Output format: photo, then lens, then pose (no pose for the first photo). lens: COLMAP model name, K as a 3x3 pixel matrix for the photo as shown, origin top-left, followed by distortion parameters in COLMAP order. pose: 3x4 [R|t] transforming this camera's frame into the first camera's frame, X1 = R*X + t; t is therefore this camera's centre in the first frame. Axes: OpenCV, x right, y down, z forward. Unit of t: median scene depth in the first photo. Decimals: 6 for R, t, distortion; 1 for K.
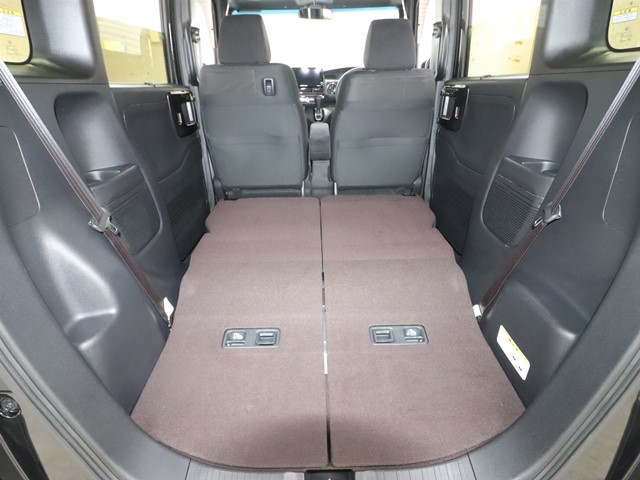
lens RADIAL K [[325.6, 0, 320.0], [0, 325.6, 240.0], [0, 0, 1]] dist [-0.032161, -0.000249]
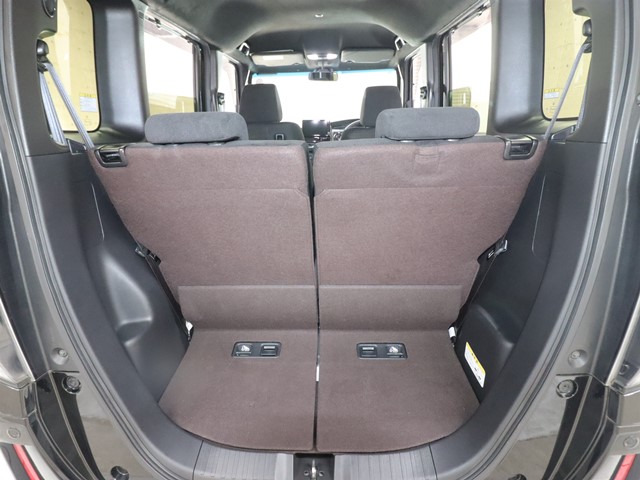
lens RADIAL K [[325.6, 0, 320.0], [0, 325.6, 240.0], [0, 0, 1]] dist [-0.032161, -0.000249]
pose [[0.999033, 0.010725, -0.042632, 0.076701], [-0.015342, 0.993868, -0.109506, 0.032140], [0.041196, 0.110054, 0.993071, -0.247116]]
